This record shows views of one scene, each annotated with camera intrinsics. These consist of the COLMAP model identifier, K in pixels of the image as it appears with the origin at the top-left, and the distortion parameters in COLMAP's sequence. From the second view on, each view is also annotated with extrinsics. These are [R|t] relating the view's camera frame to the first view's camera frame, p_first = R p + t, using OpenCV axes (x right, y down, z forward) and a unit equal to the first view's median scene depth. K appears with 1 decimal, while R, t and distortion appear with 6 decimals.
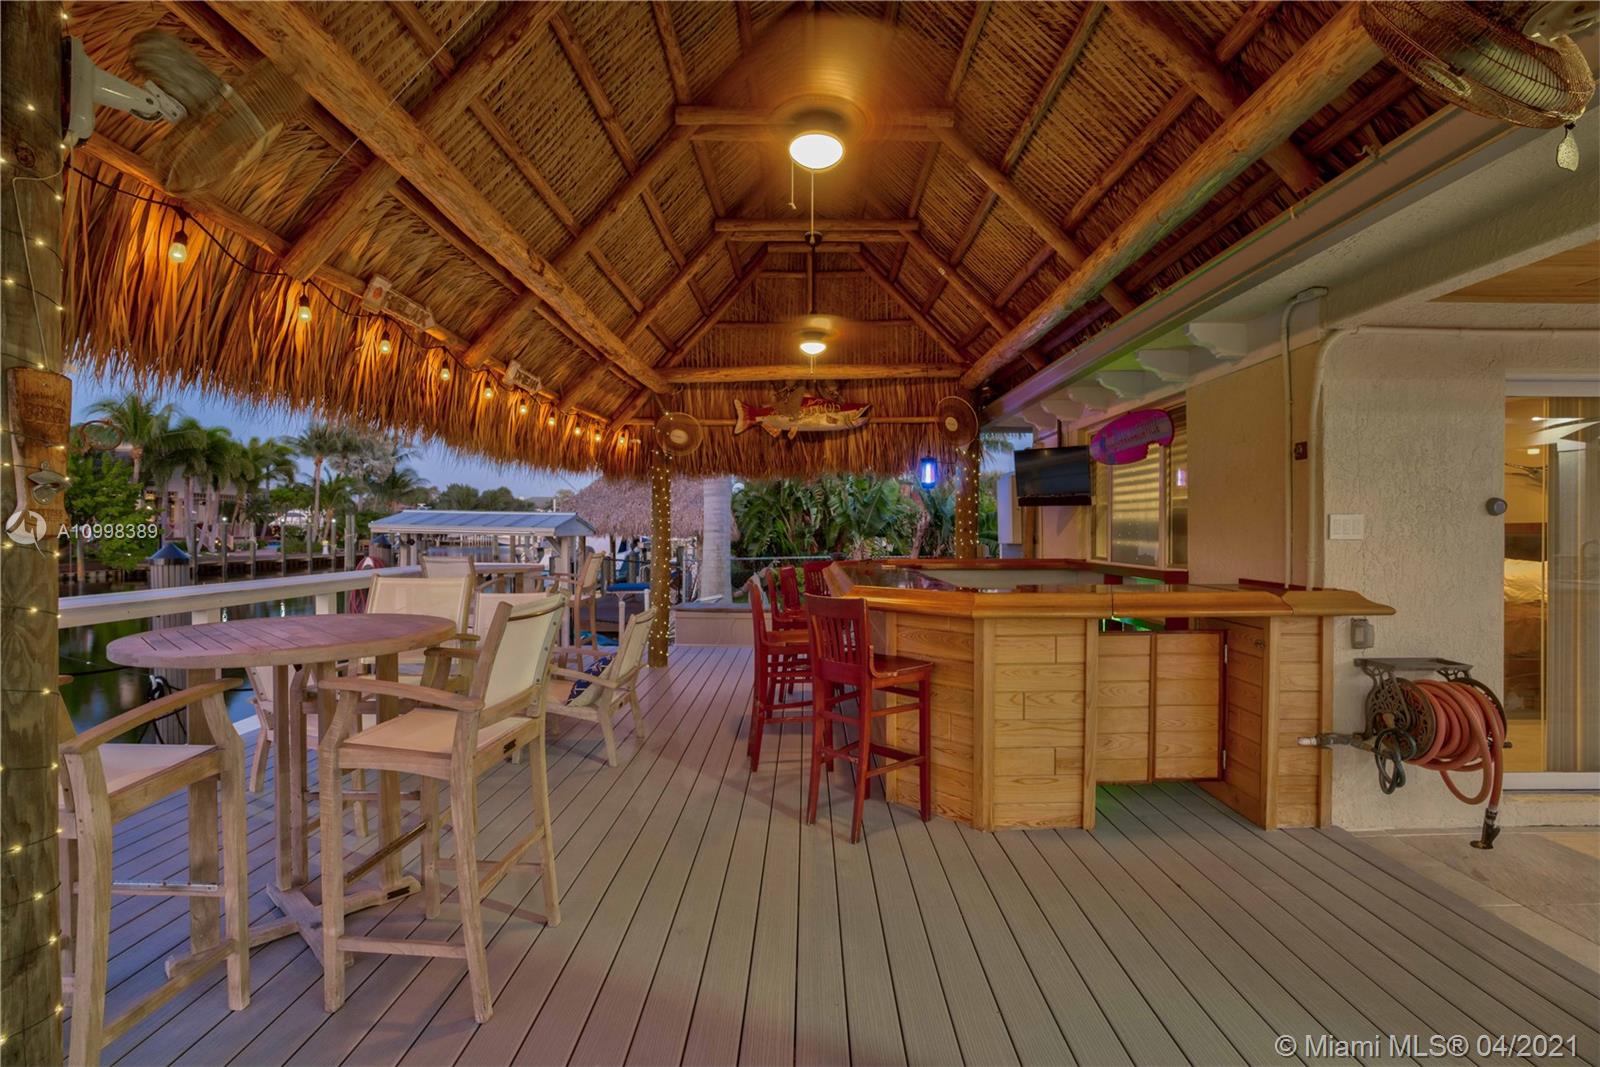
lens RADIAL K [[736.7, 0, 802.2], [0, 736.7, 533.2], [0, 0, 1]] dist [-0.001912, -0.000027]
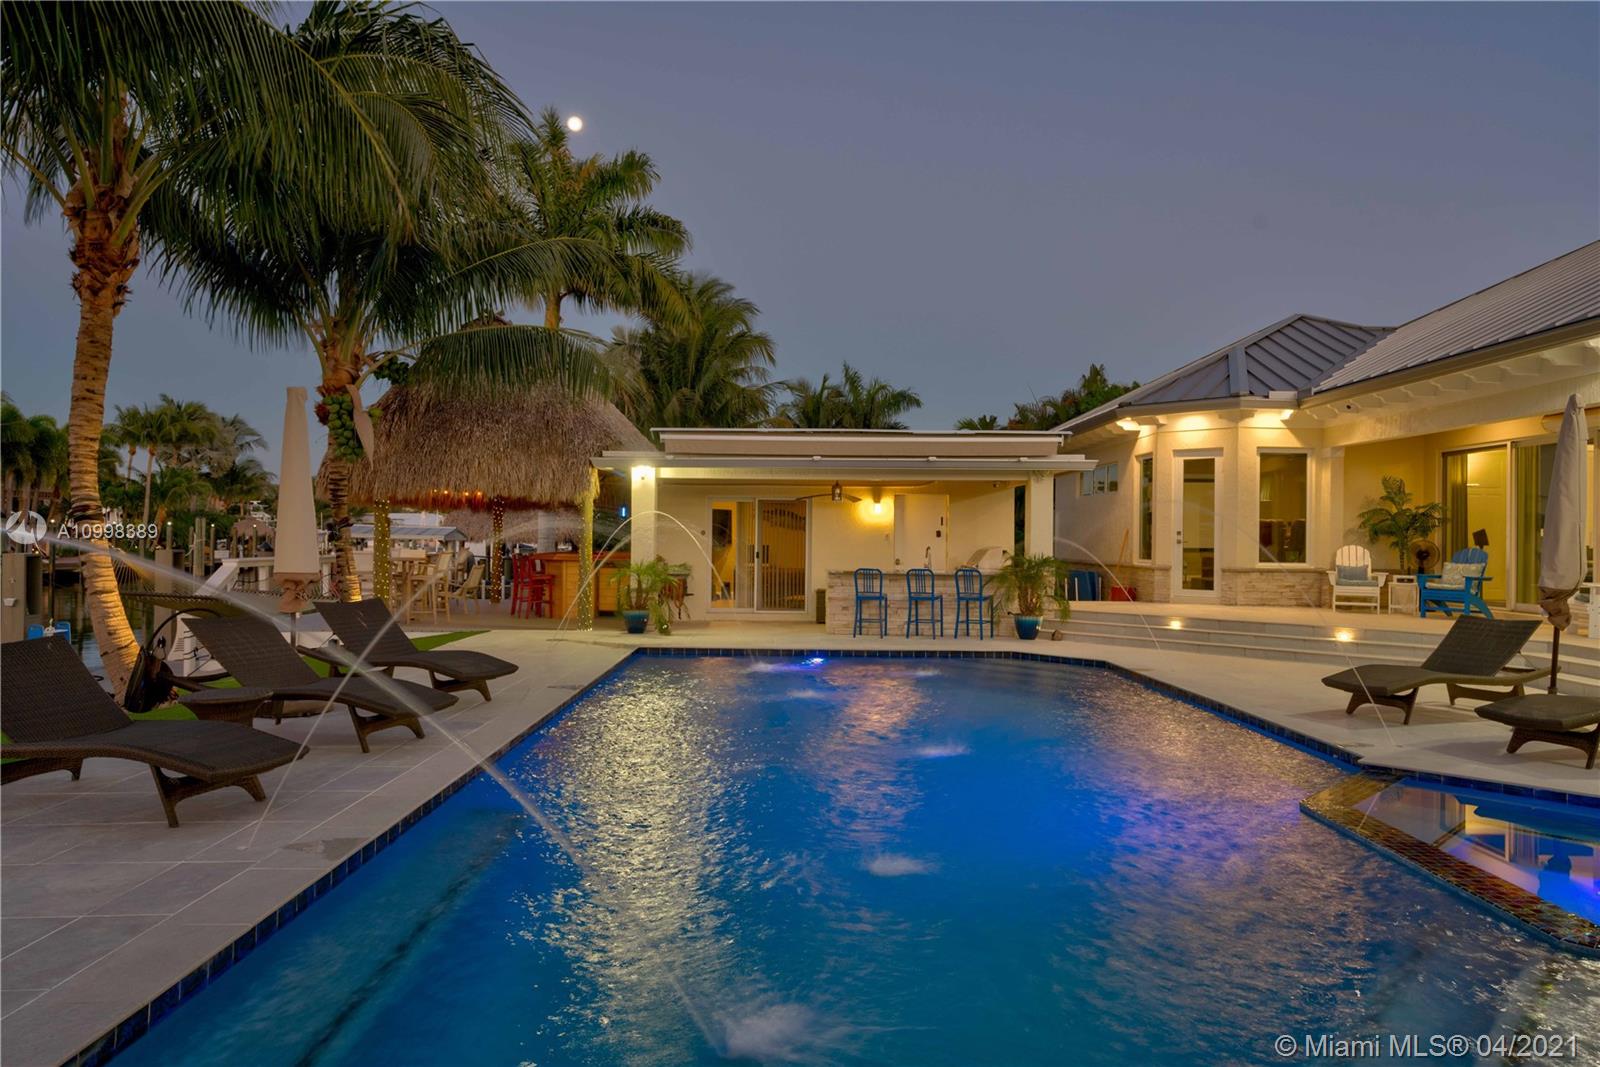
lens RADIAL K [[1025.2, 0, 799.7], [0, 1025.2, 541.0], [0, 0, 1]] dist [0.003569, 0.000632]
pose [[0.999729, 0.008872, 0.021511, 0.073900], [-0.008773, 0.999951, -0.004675, 0.001173], [-0.021552, 0.004485, 0.999758, -0.235444]]
